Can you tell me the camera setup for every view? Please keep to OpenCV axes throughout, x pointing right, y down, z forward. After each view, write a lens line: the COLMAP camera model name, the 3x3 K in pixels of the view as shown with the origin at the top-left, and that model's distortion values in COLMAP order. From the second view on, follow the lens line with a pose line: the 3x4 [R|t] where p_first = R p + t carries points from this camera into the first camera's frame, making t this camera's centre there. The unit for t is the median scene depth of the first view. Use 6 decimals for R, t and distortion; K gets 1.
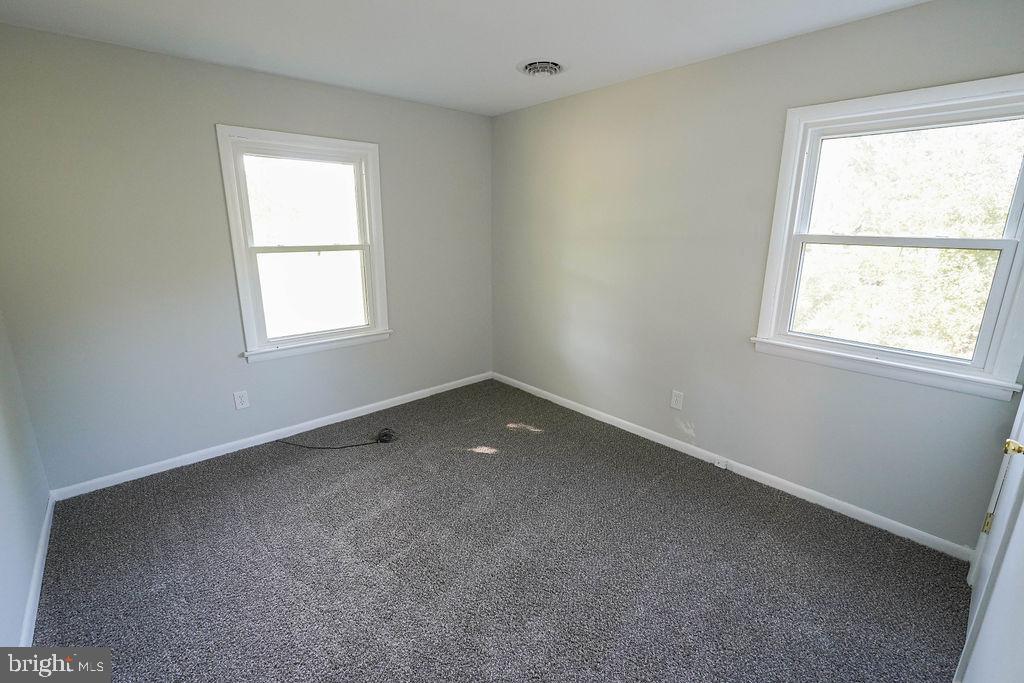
lens RADIAL K [[452.9, 0, 513.5], [0, 452.9, 336.0], [0, 0, 1]] dist [-0.017543, -0.000151]
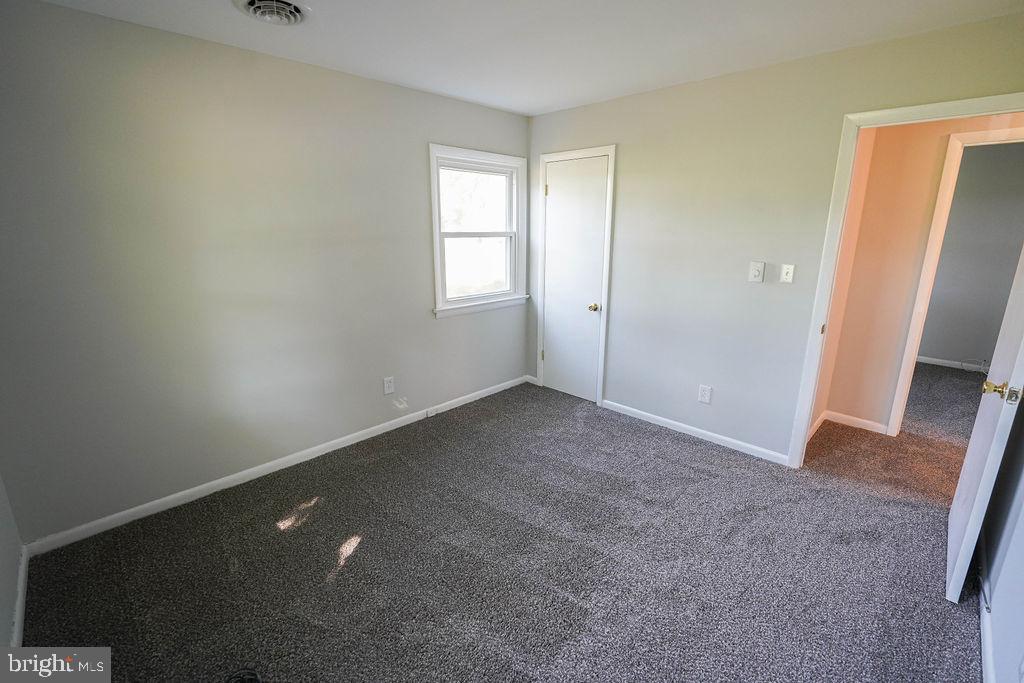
lens RADIAL K [[452.9, 0, 512.7], [0, 452.9, 337.2], [0, 0, 1]] dist [-0.017543, -0.000151]
pose [[-0.060730, -0.251177, 0.966034, -0.697687], [0.234596, 0.937118, 0.258406, -0.184414], [-0.970194, 0.242321, 0.002014, 0.683983]]
